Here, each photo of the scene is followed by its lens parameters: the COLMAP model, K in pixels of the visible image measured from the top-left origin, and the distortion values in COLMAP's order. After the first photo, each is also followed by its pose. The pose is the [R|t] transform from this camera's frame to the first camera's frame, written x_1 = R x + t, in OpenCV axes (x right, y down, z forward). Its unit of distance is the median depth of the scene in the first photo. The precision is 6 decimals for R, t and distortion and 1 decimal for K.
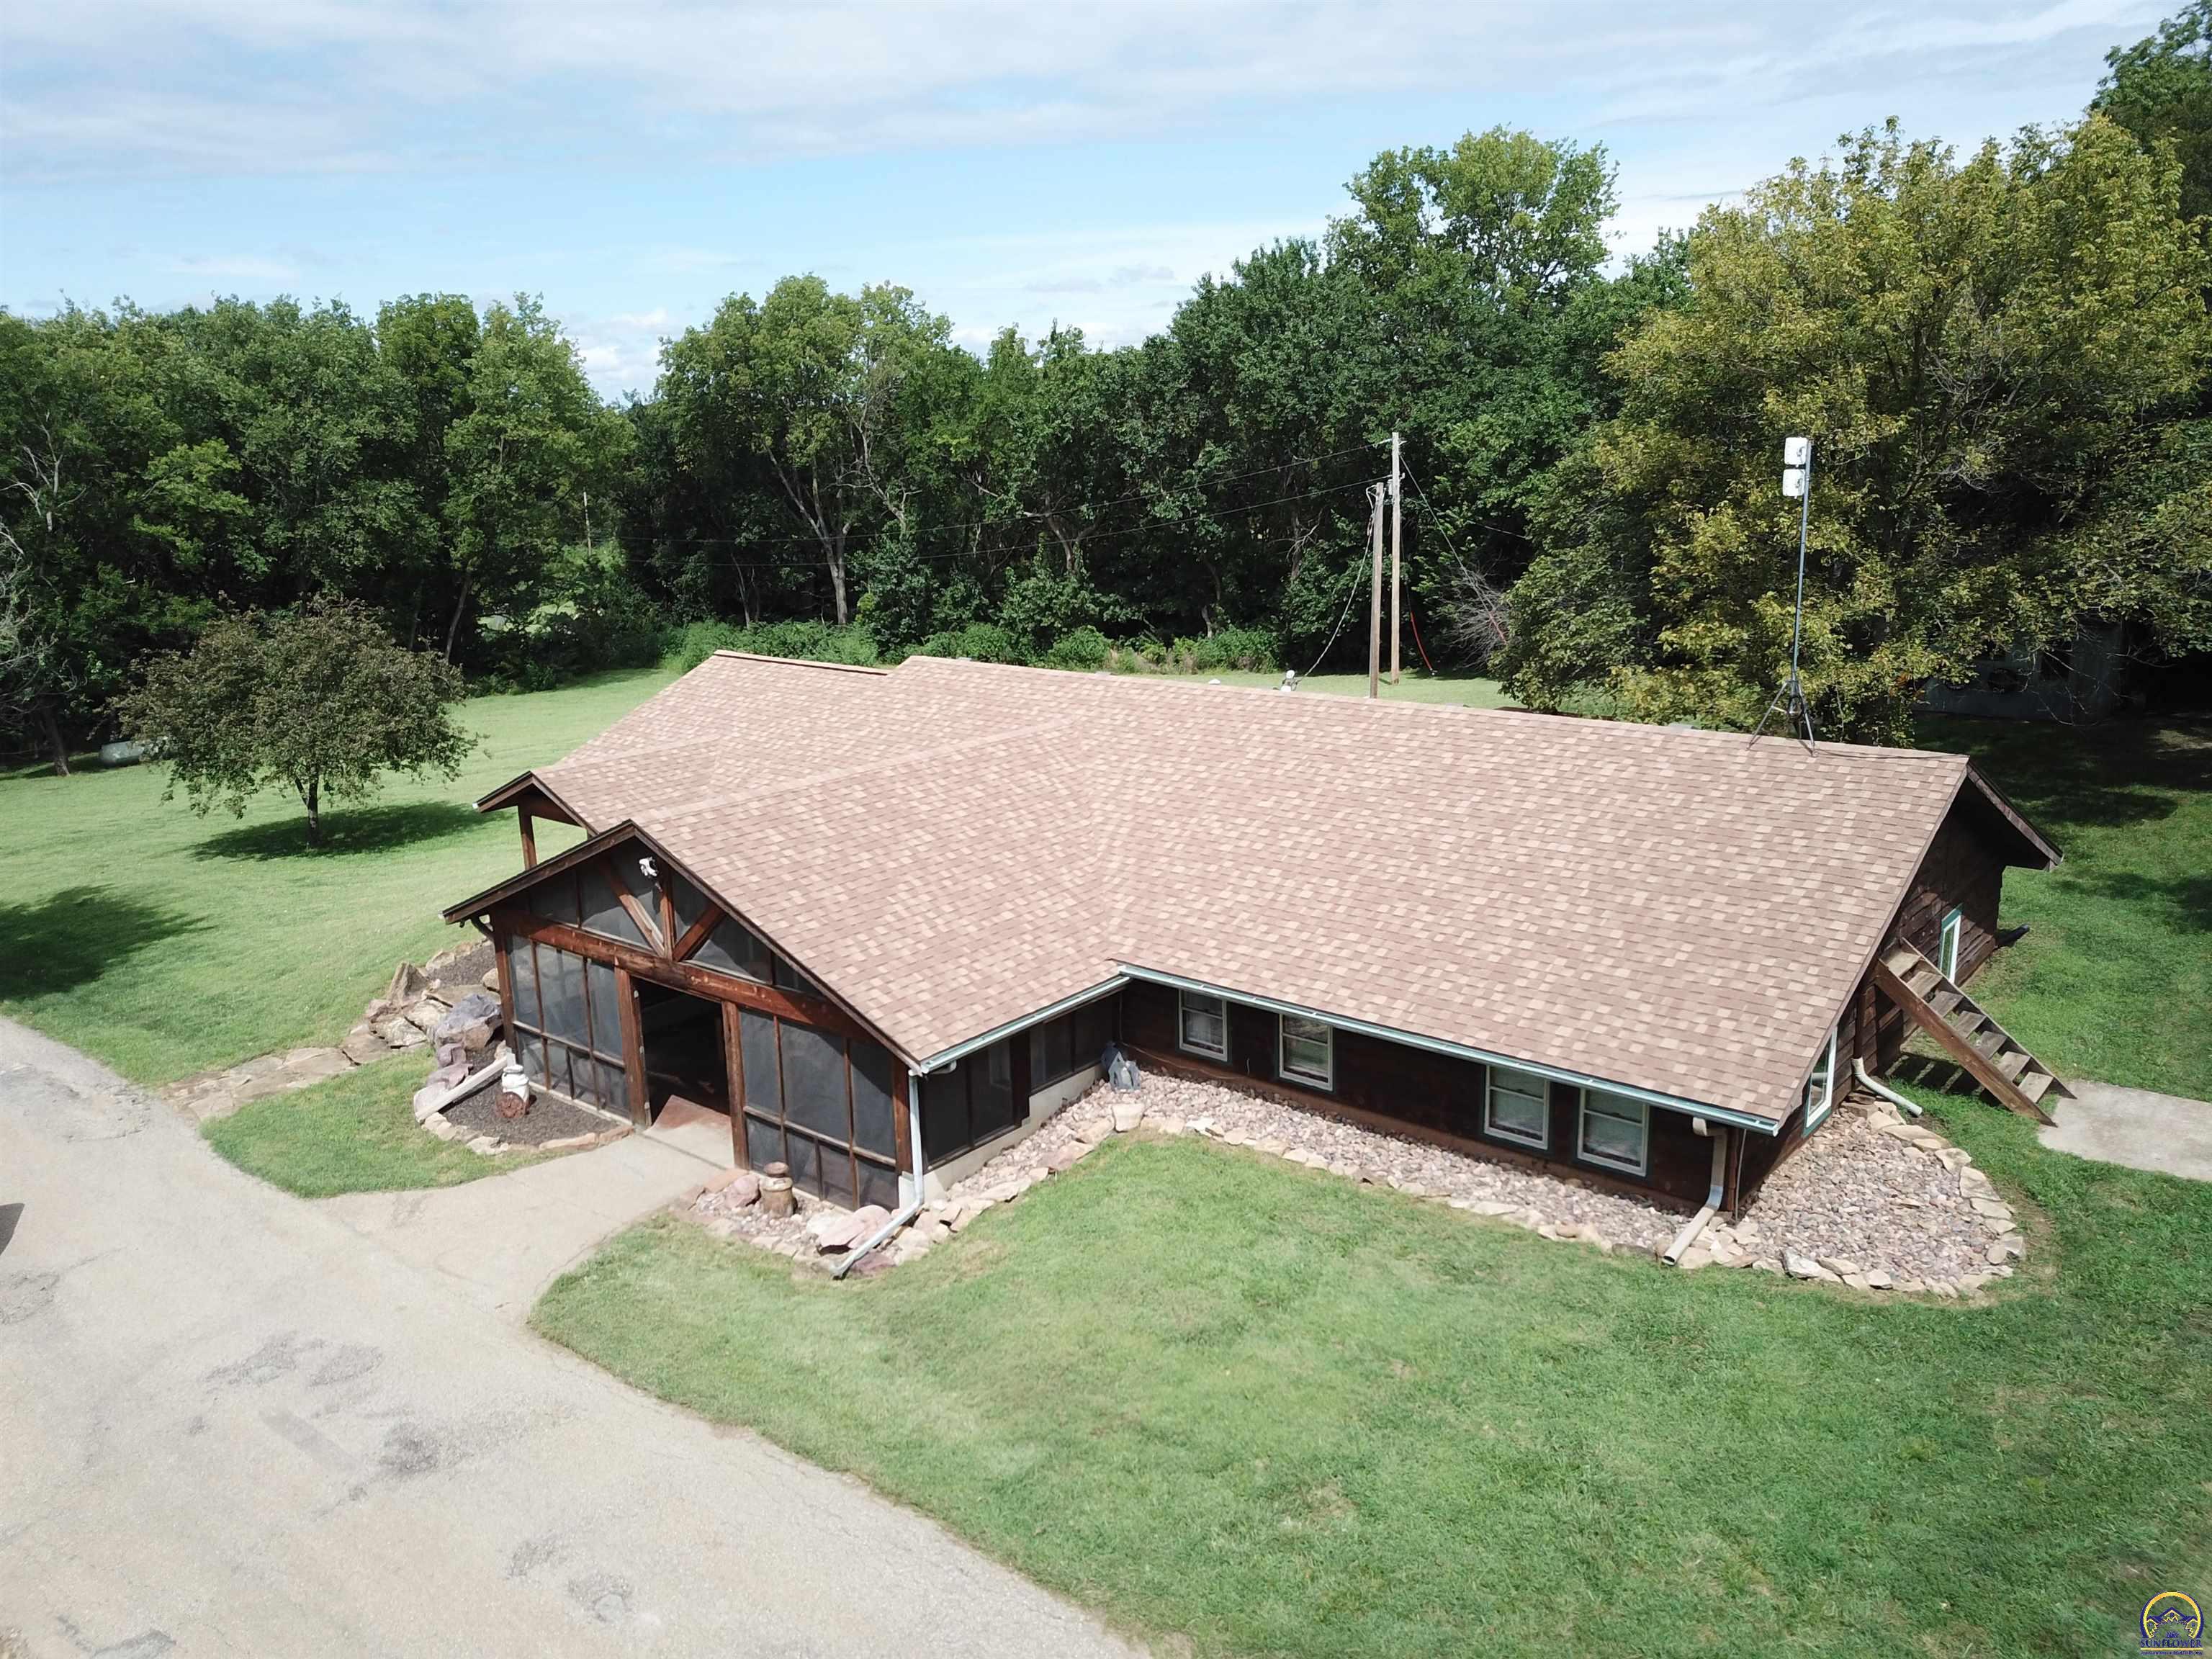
lens RADIAL K [[1690.1, 0, 1104.2], [0, 1690.1, 808.2], [0, 0, 1]] dist [0.008284, 0.005437]
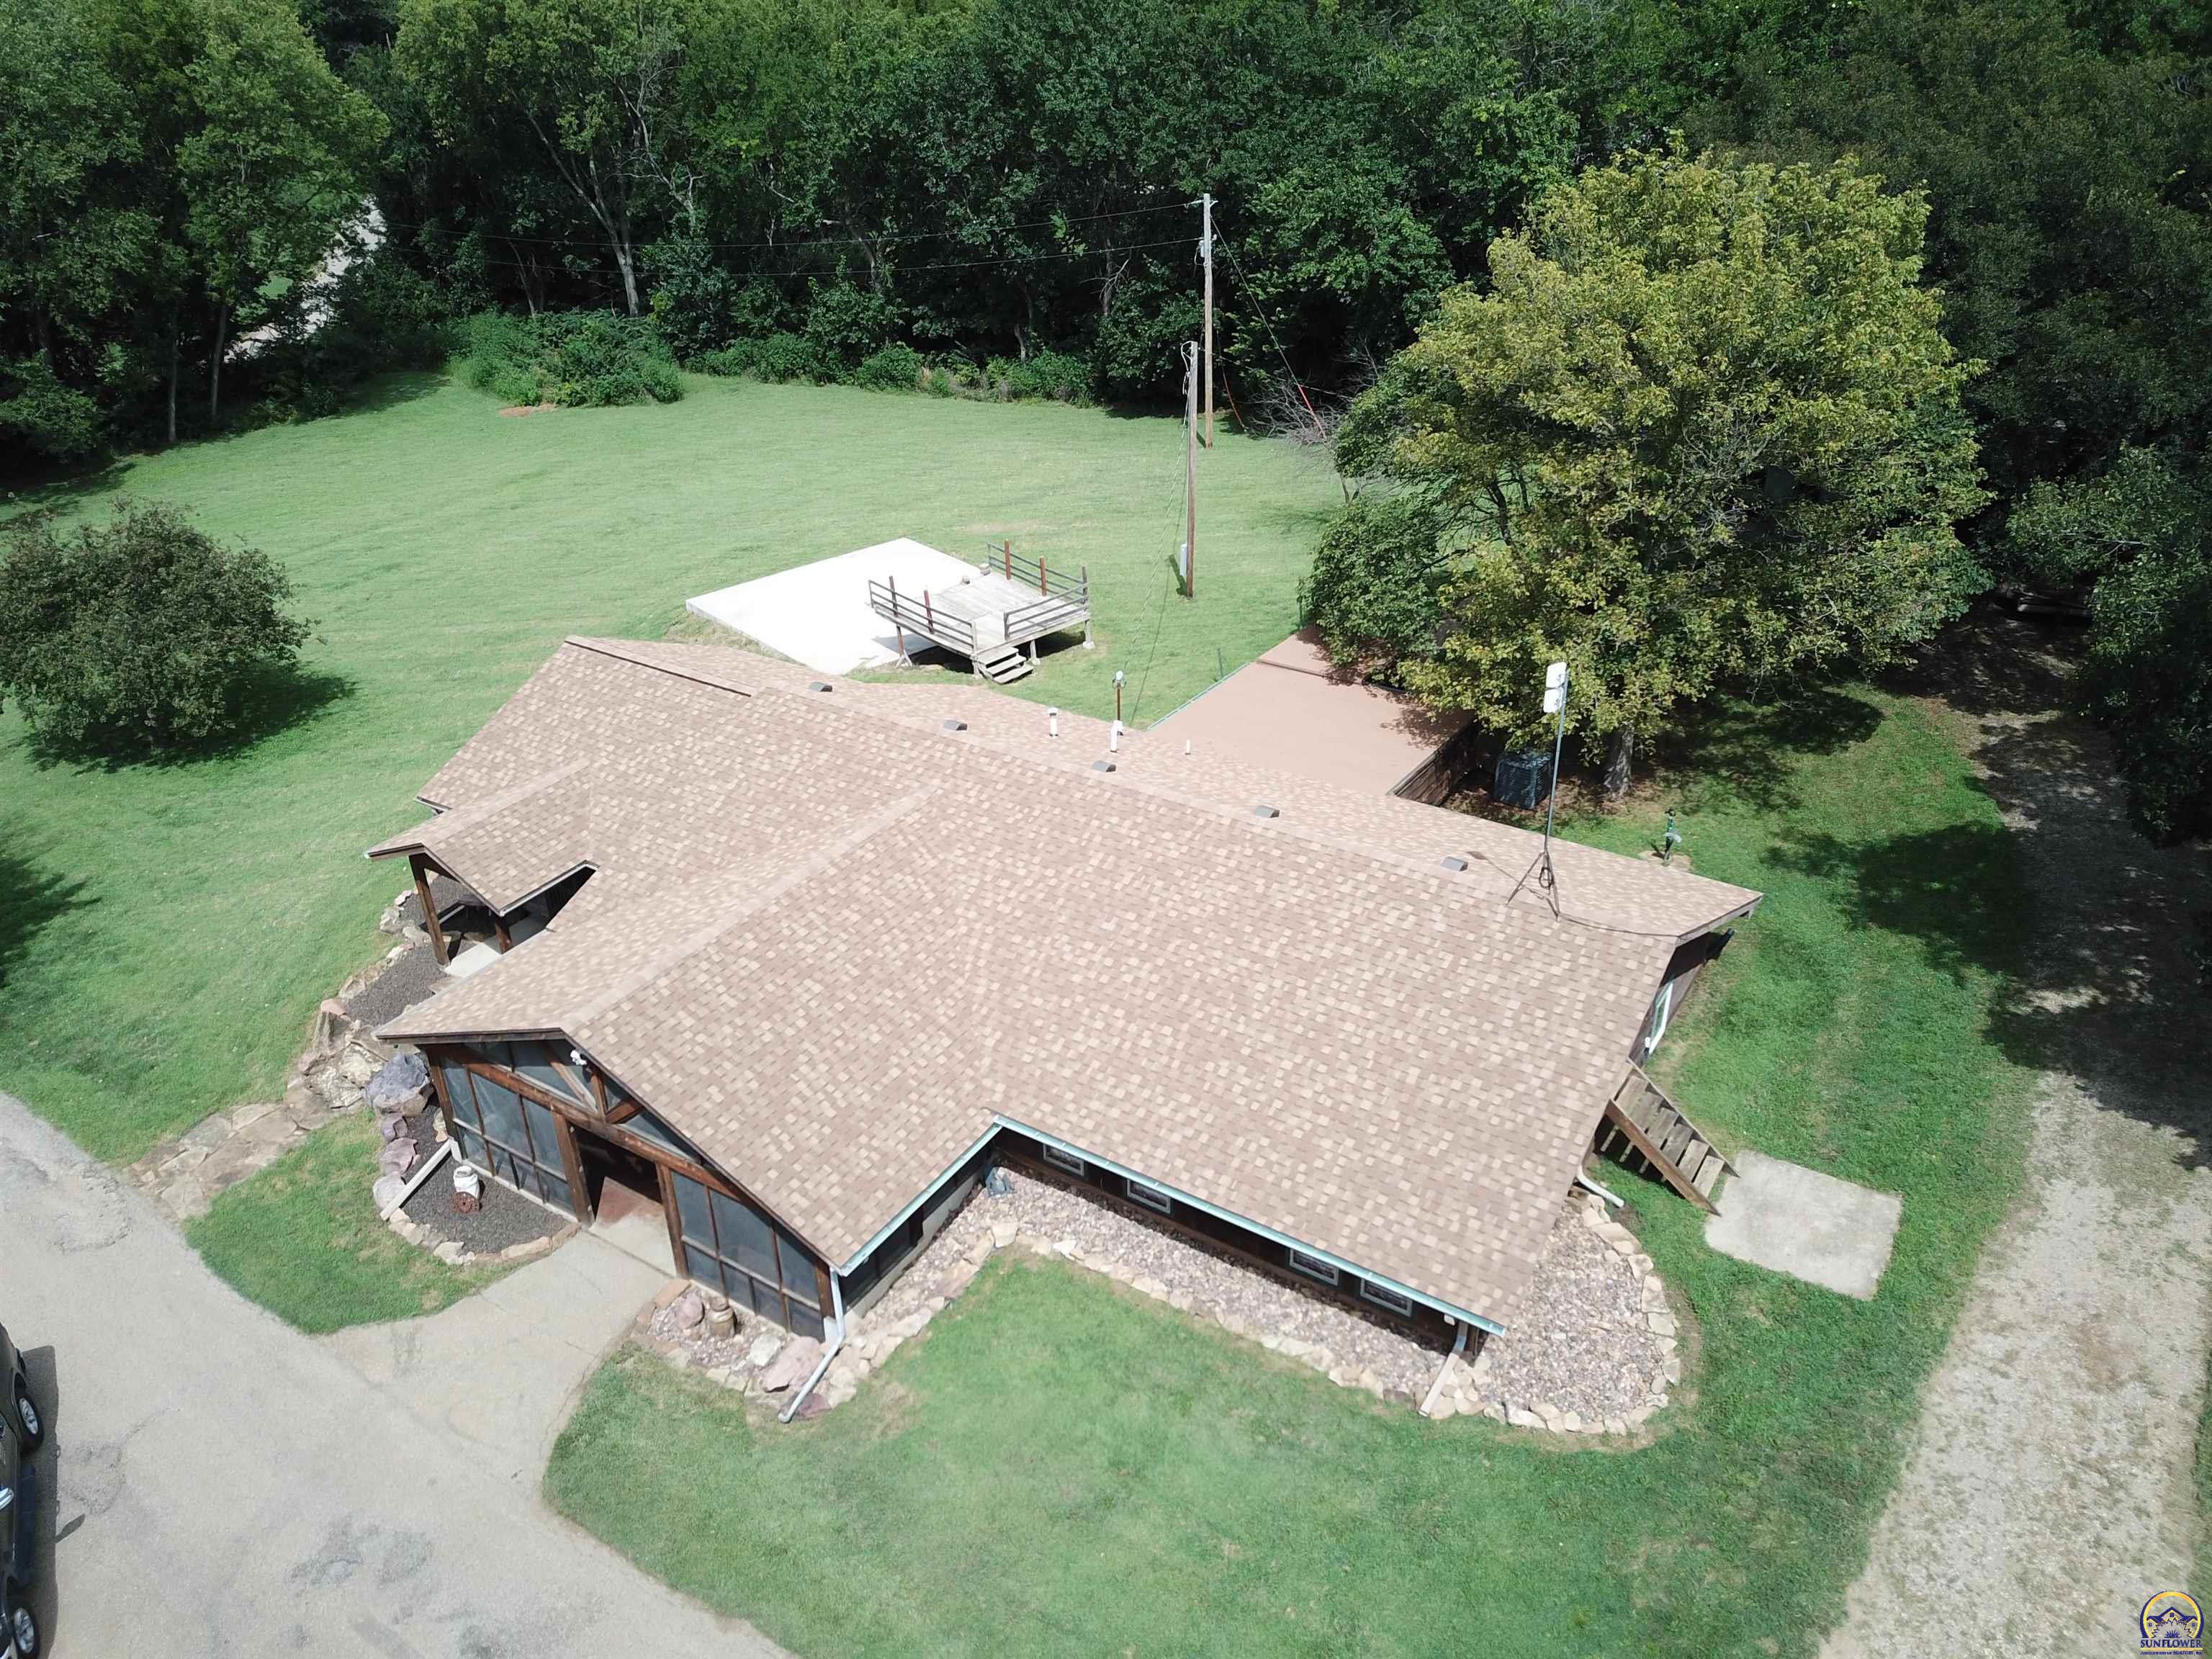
lens RADIAL K [[1690.1, 0, 1104.2], [0, 1690.1, 808.2], [0, 0, 1]] dist [0.008284, 0.005437]
pose [[0.993293, -0.054783, 0.101823, -0.019892], [0.025362, 0.962416, 0.270394, -0.398084], [-0.112810, -0.265998, 0.957350, -0.090091]]
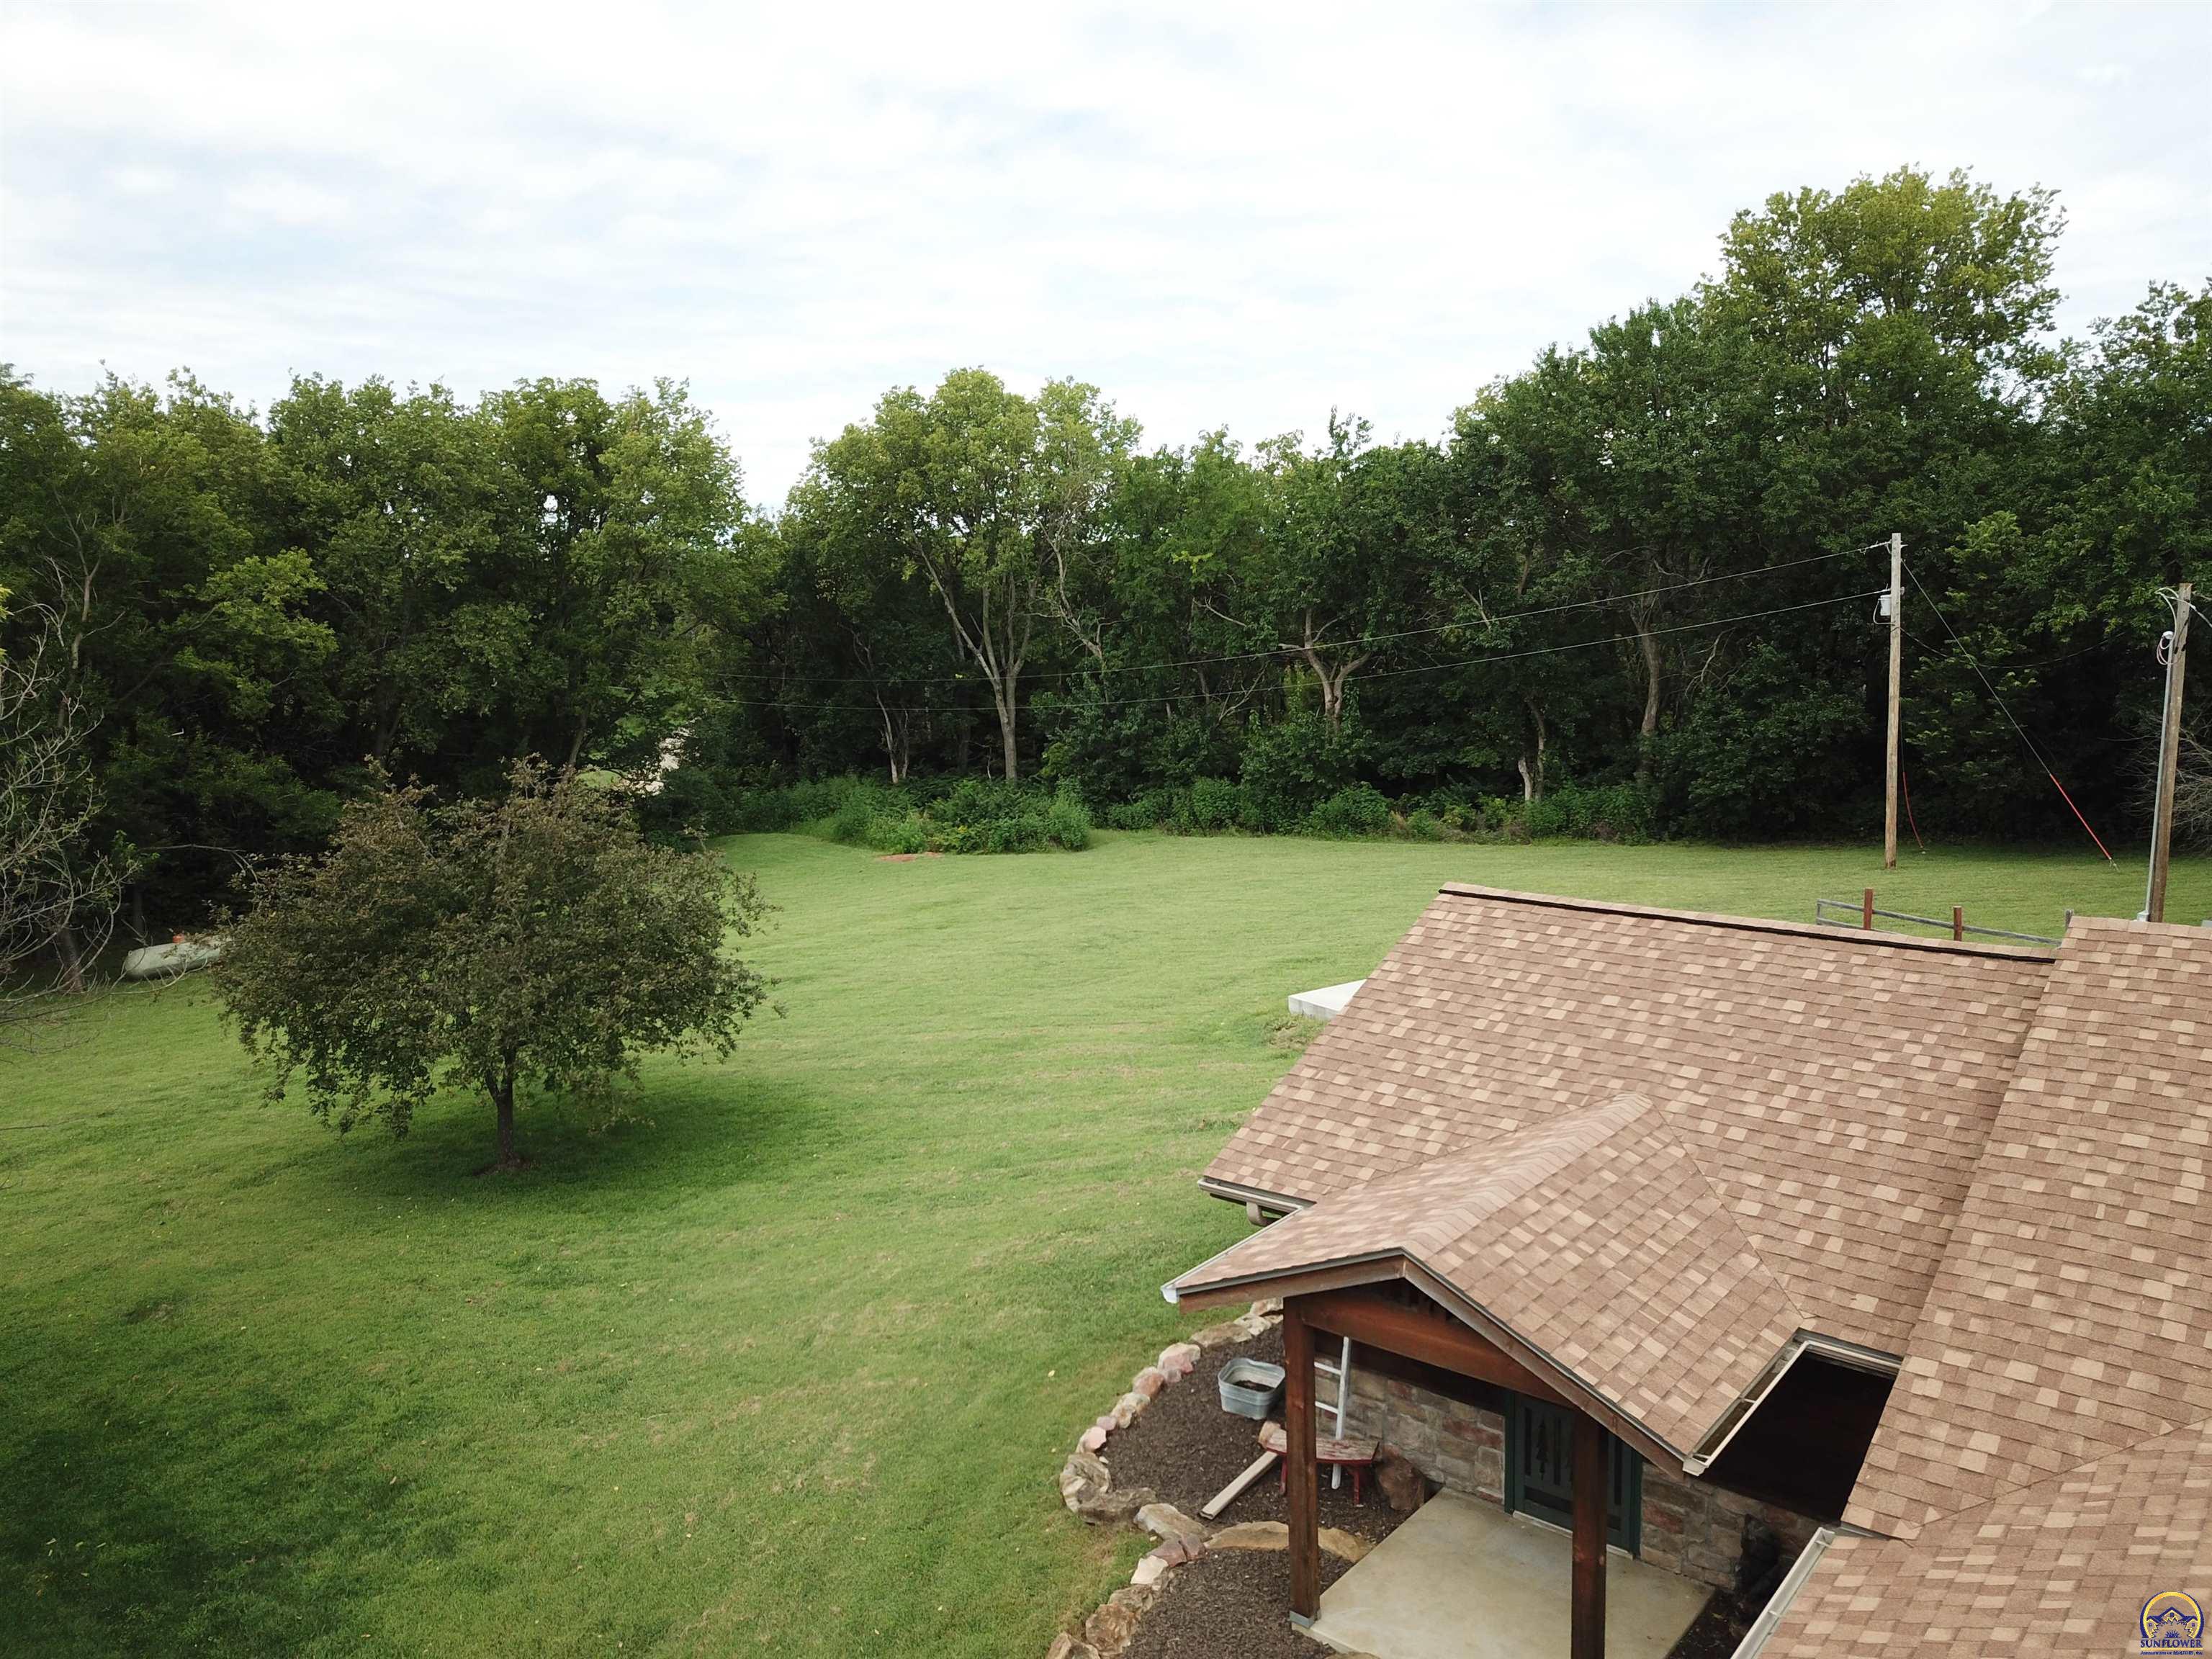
lens RADIAL K [[1671.4, 0, 1114.2], [0, 1671.4, 835.2], [0, 0, 1]] dist [0.003824, -0.002441]
pose [[0.999875, -0.003586, 0.015386, -0.505687], [0.004601, 0.997780, -0.066438, -0.111487], [-0.015113, 0.066501, 0.997672, 0.759011]]
